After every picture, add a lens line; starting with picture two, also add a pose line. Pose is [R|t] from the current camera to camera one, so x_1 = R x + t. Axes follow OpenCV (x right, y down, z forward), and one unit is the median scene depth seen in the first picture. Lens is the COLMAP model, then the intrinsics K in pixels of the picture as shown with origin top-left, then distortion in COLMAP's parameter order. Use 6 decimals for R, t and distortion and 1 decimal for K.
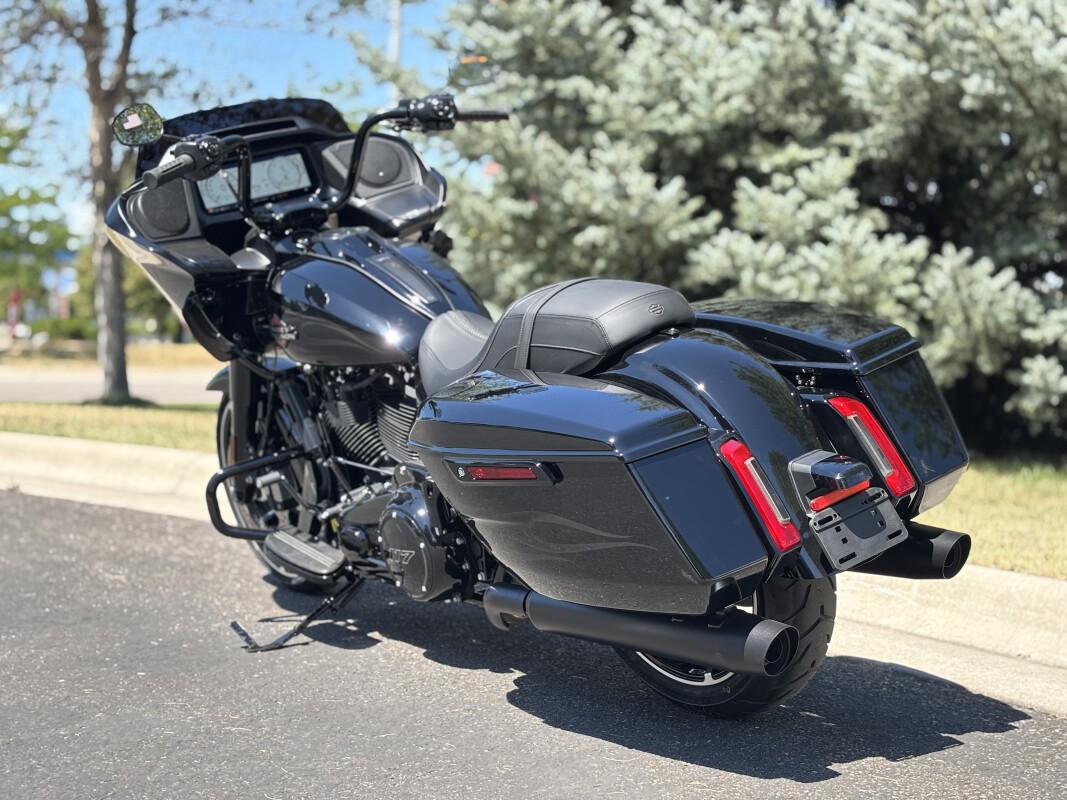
lens RADIAL K [[1605.6, 0, 533.5], [0, 1605.6, 400.0], [0, 0, 1]] dist [0.264165, -1.022863]
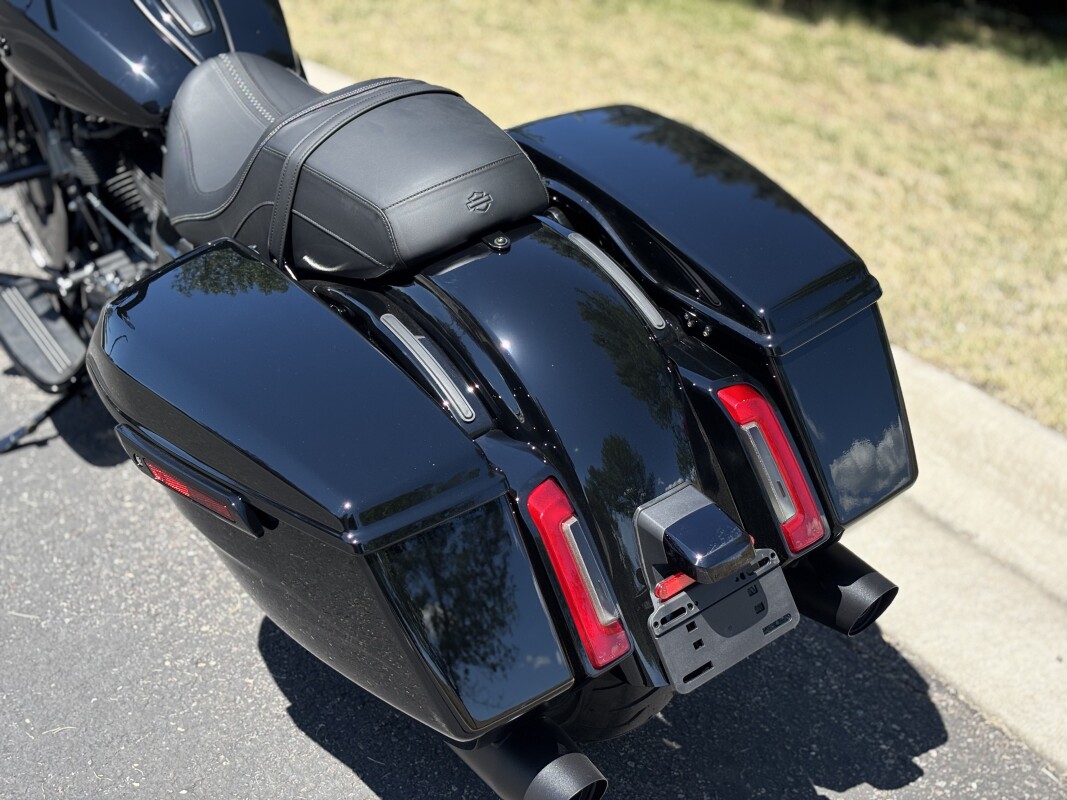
lens RADIAL K [[1605.6, 0, 533.5], [0, 1605.6, 400.0], [0, 0, 1]] dist [0.264165, -1.022863]
pose [[0.995331, 0.095253, 0.015605, 0.097882], [-0.094171, 0.922843, 0.373488, -0.230686], [0.021175, -0.373213, 0.927504, 0.393232]]
